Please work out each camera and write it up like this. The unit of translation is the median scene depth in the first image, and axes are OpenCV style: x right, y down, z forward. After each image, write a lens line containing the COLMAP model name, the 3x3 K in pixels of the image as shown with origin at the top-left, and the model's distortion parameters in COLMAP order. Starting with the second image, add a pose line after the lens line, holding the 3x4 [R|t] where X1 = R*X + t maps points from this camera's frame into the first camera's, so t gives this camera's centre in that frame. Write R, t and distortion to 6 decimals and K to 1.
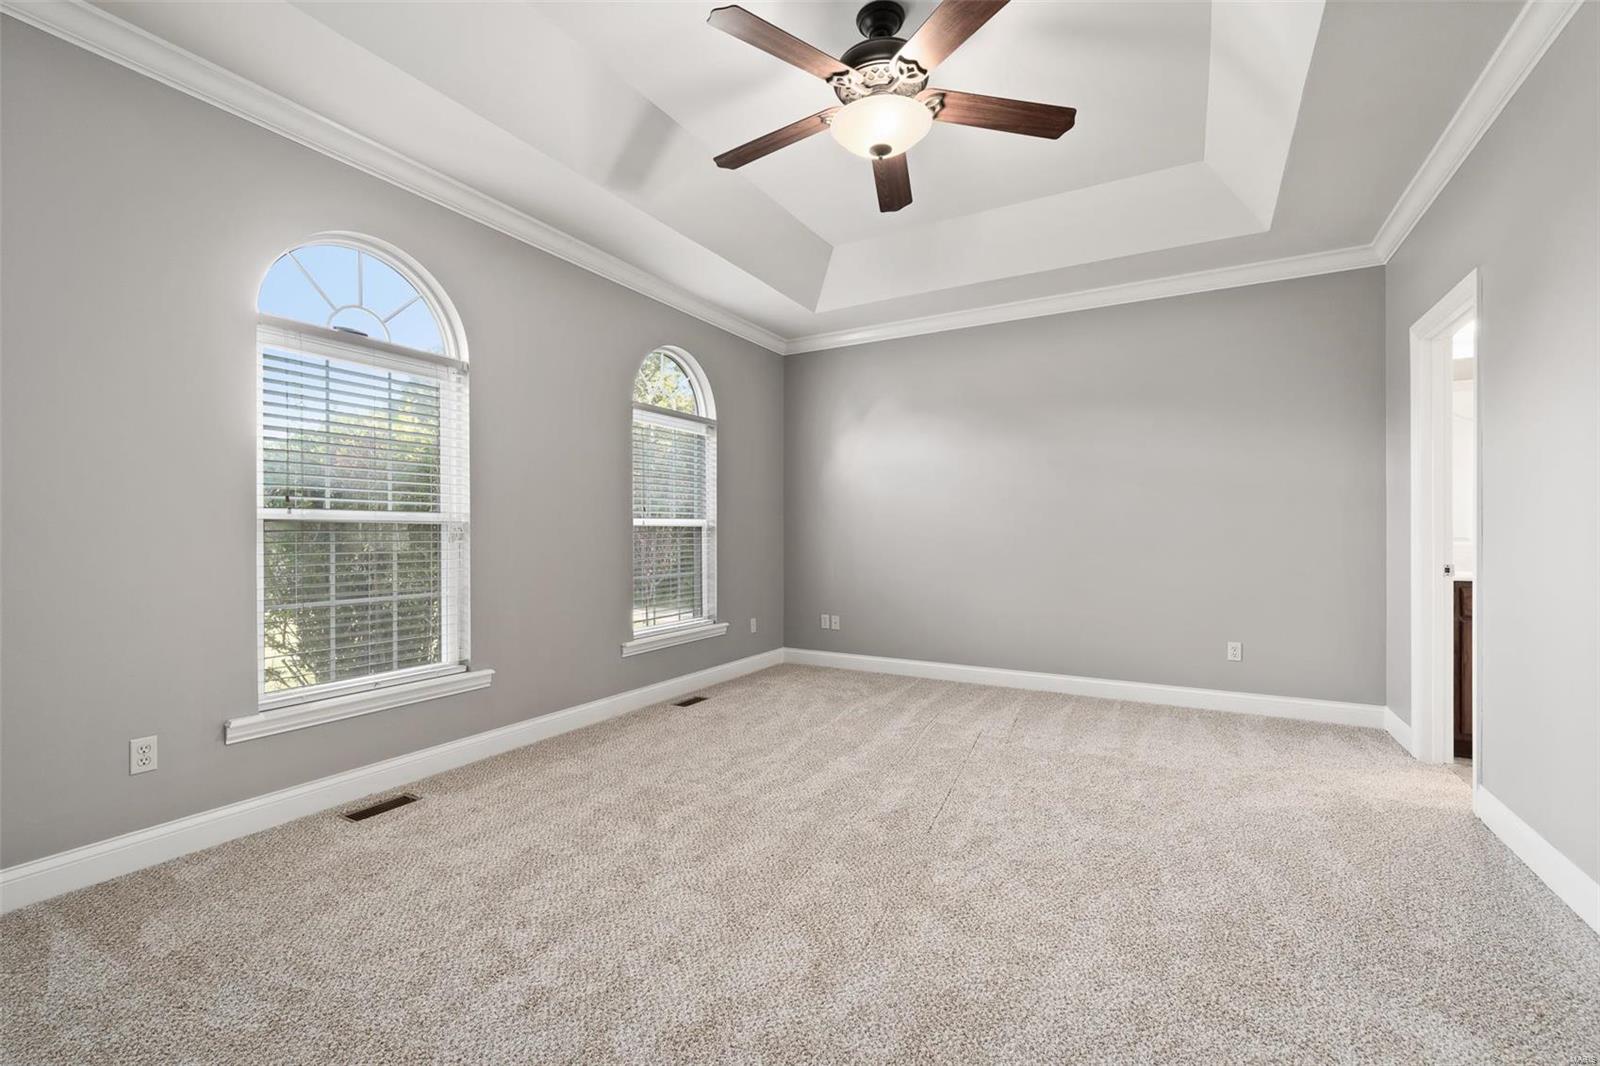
lens RADIAL K [[712.3, 0, 783.3], [0, 712.3, 507.7], [0, 0, 1]] dist [-0.001041, -0.000256]
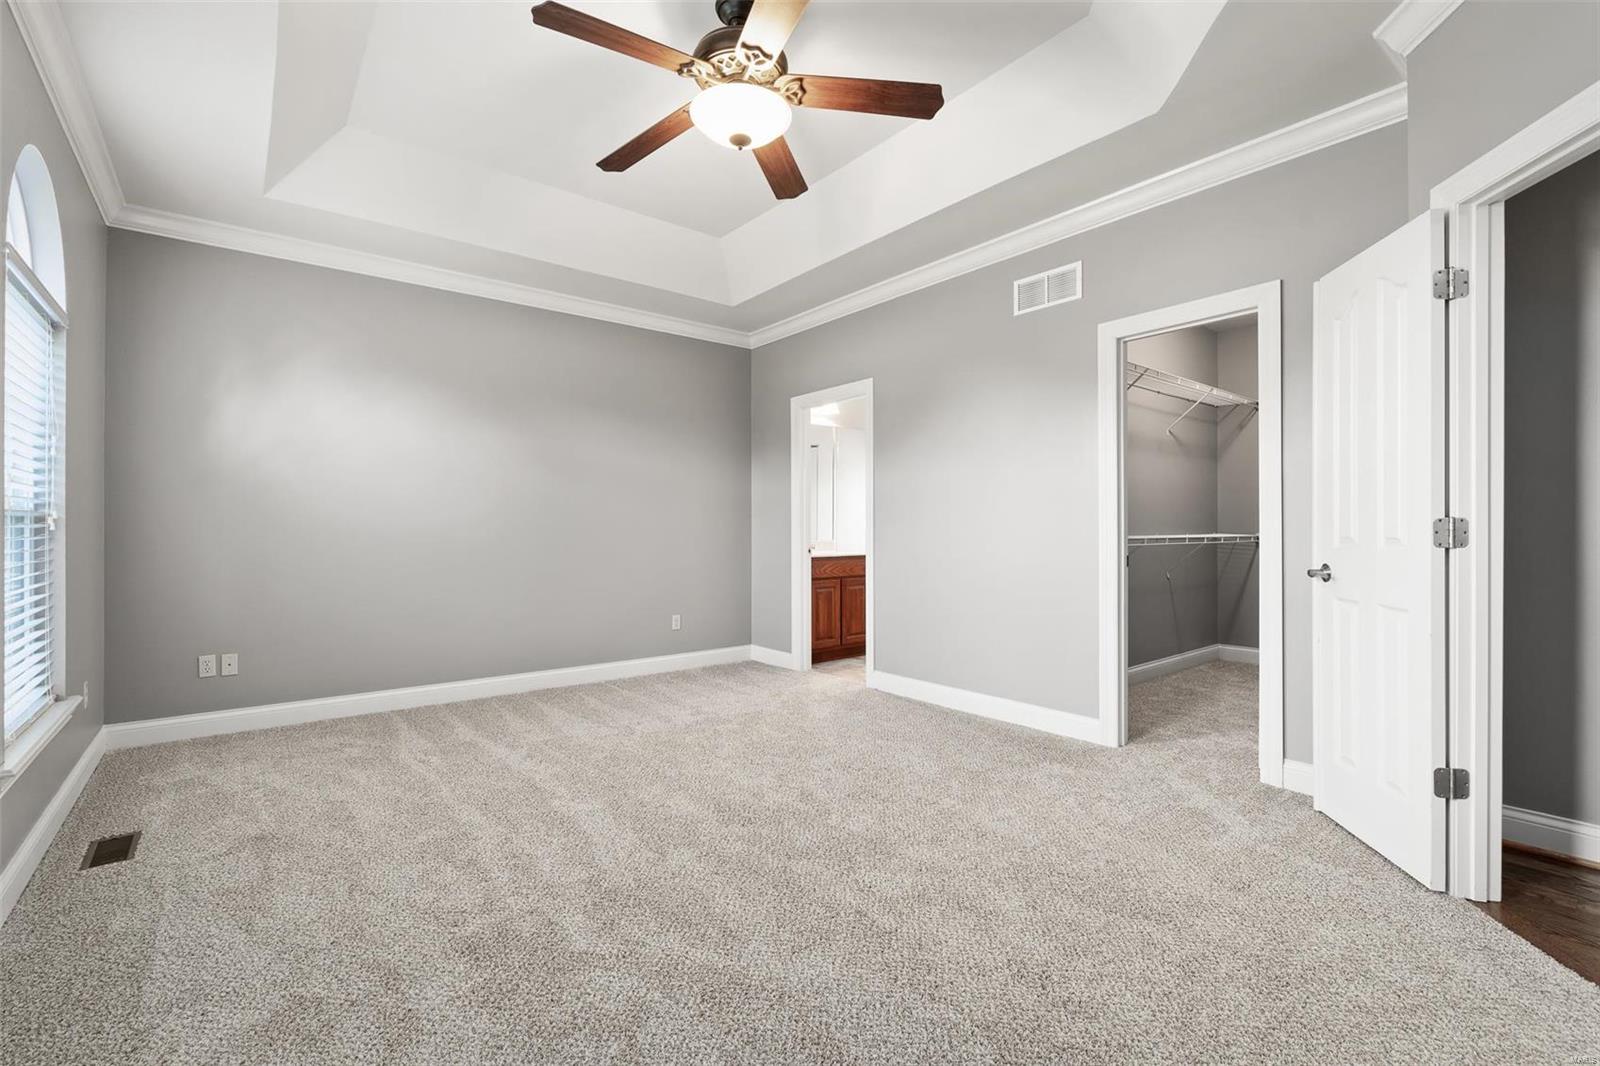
lens RADIAL K [[698.6, 0, 802.6], [0, 698.6, 526.8], [0, 0, 1]] dist [-0.000396, -0.000010]
pose [[0.348200, 0.002211, 0.937418, -0.560193], [-0.033811, 0.999376, 0.010201, 0.014238], [-0.936810, -0.035247, 0.348058, 0.447867]]
